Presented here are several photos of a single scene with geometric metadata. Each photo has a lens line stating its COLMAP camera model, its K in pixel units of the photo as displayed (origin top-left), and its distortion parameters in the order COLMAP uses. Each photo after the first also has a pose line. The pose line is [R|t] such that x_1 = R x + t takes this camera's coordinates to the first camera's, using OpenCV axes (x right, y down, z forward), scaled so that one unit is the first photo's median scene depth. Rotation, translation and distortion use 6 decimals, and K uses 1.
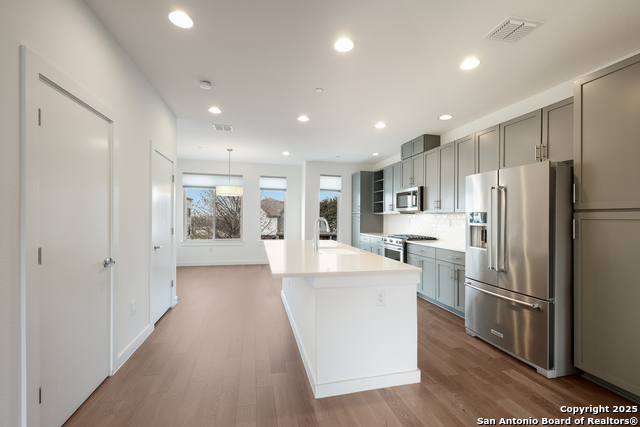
lens RADIAL K [[276.7, 0, 320.0], [0, 276.7, 213.5], [0, 0, 1]] dist [-0.002157, -0.000170]
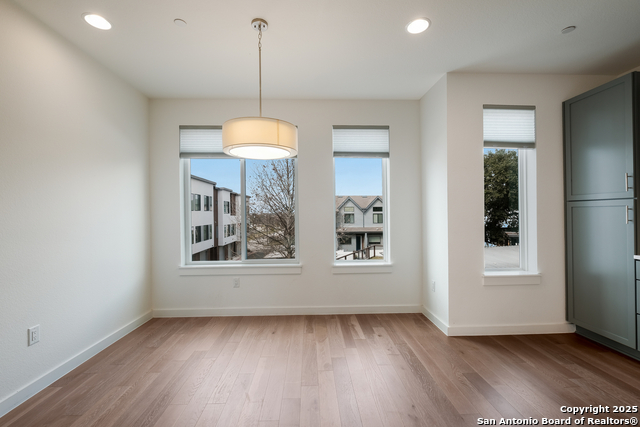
lens RADIAL K [[276.7, 0, 320.0], [0, 276.7, 213.5], [0, 0, 1]] dist [-0.002157, -0.000170]
pose [[0.980732, -0.019583, -0.194372, -0.157599], [0.022529, 0.999662, 0.012957, 0.006956], [0.194053, -0.017086, 0.980842, 0.557916]]
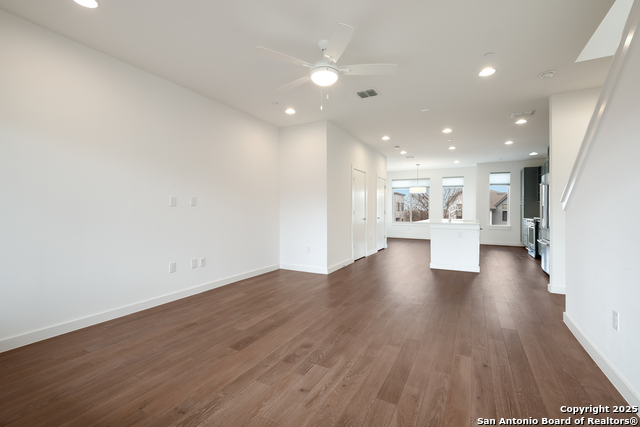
lens RADIAL K [[276.7, 0, 320.0], [0, 276.7, 213.5], [0, 0, 1]] dist [-0.002157, -0.000170]
pose [[0.741648, 0.004356, -0.670775, 0.284495], [0.009235, 0.999818, 0.016703, 0.019729], [0.670726, -0.018583, 0.741472, -0.497579]]
